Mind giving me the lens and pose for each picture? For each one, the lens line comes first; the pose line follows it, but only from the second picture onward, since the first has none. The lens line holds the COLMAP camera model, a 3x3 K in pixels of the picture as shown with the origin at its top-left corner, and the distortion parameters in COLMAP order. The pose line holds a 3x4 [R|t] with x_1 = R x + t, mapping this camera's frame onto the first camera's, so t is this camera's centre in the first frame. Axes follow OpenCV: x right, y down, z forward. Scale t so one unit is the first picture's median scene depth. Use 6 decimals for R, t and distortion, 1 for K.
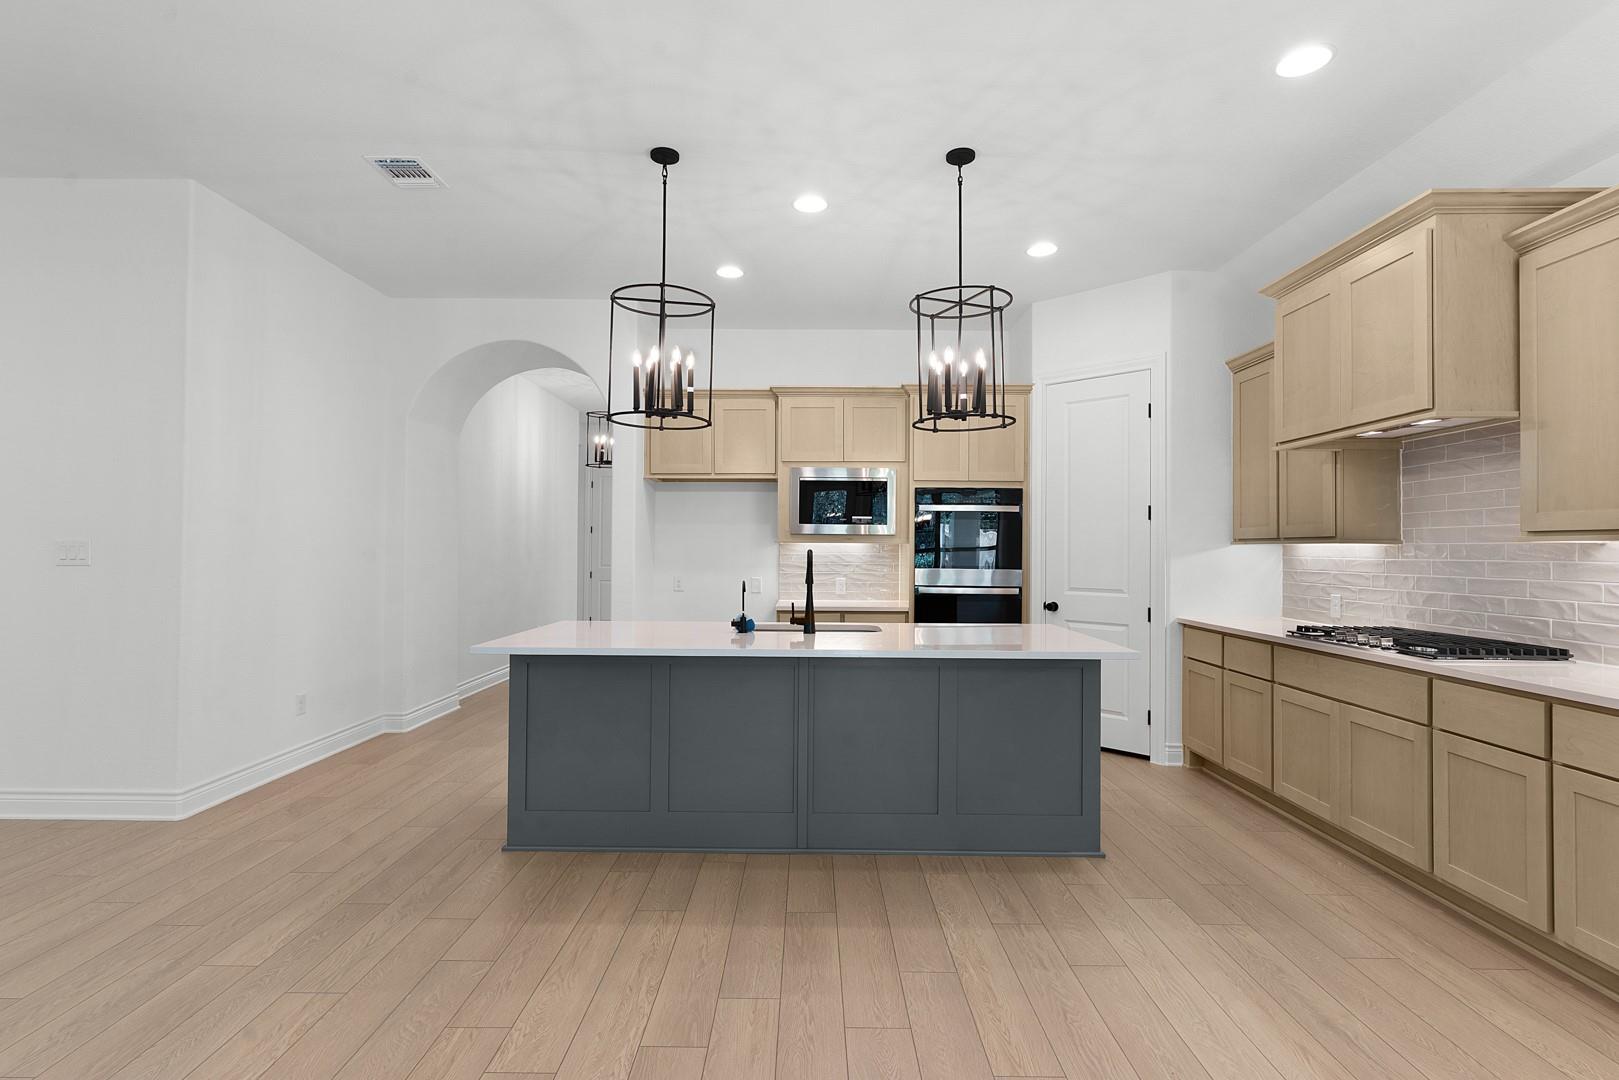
lens RADIAL K [[787.3, 0, 804.1], [0, 787.3, 539.4], [0, 0, 1]] dist [0.001033, -0.000479]
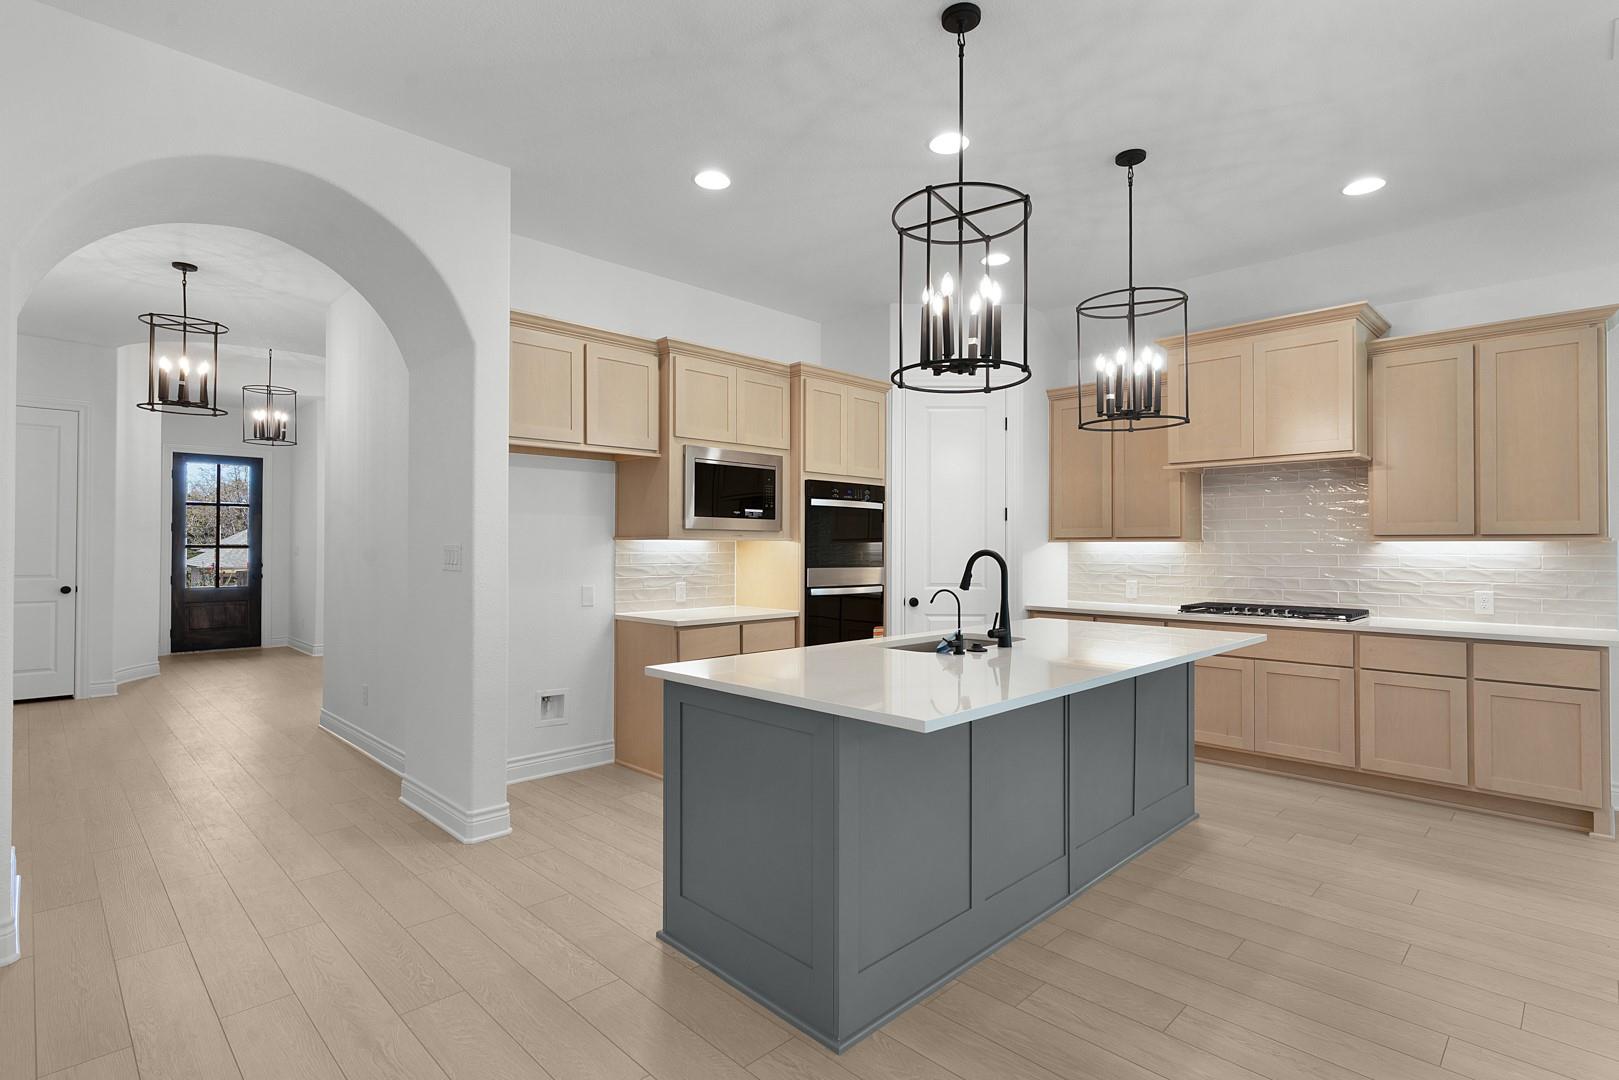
lens RADIAL K [[784.3, 0, 806.8], [0, 784.3, 538.8], [0, 0, 1]] dist [0.003447, 0.000799]
pose [[0.705259, 0.002738, 0.708945, -0.782169], [-0.006348, 0.999977, 0.002453, 0.000677], [-0.708922, -0.006230, 0.705260, 0.567086]]
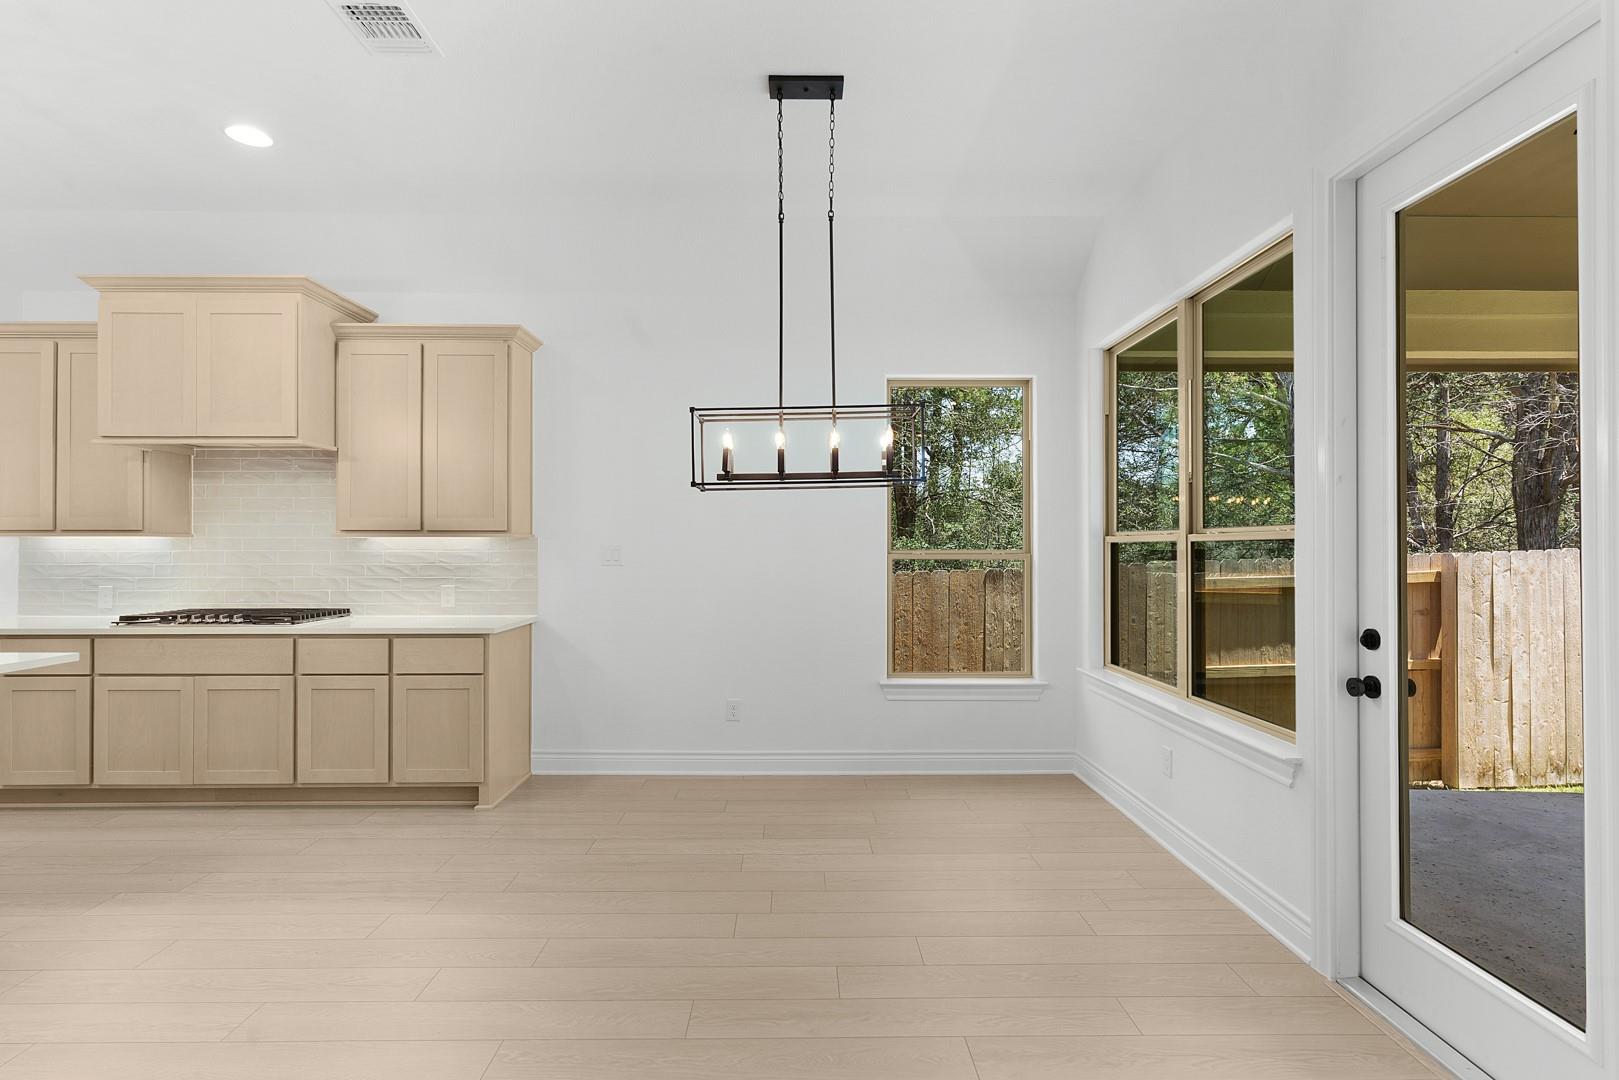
lens RADIAL K [[787.3, 0, 804.1], [0, 787.3, 539.4], [0, 0, 1]] dist [0.001033, -0.000479]
pose [[-0.020013, 0.001450, 0.999799, -0.457573], [-0.012651, 0.999919, -0.001703, -0.000463], [-0.999720, -0.012683, -0.019993, 0.134329]]
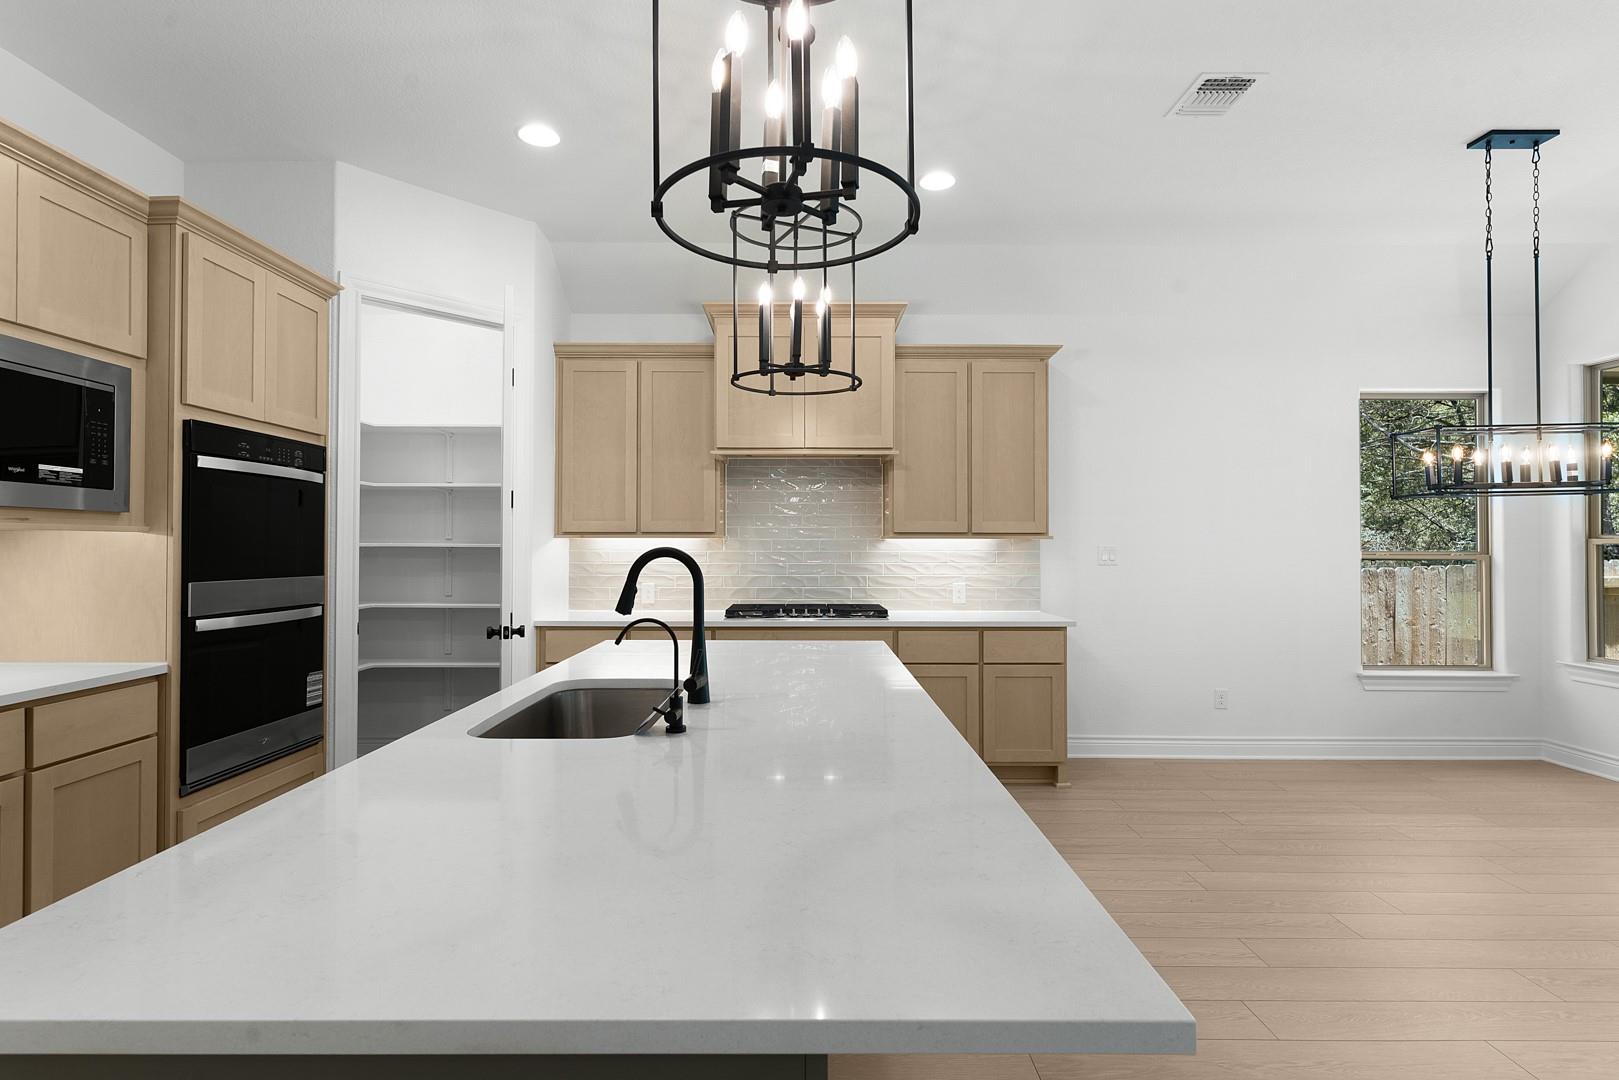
lens RADIAL K [[781.8, 0, 803.3], [0, 781.8, 536.9], [0, 0, 1]] dist [0.000889, 0.000063]
pose [[-0.005161, 0.004696, 0.999976, -0.549120], [-0.013844, 0.999893, -0.004767, 0.007809], [-0.999891, -0.013868, -0.005096, 0.964580]]
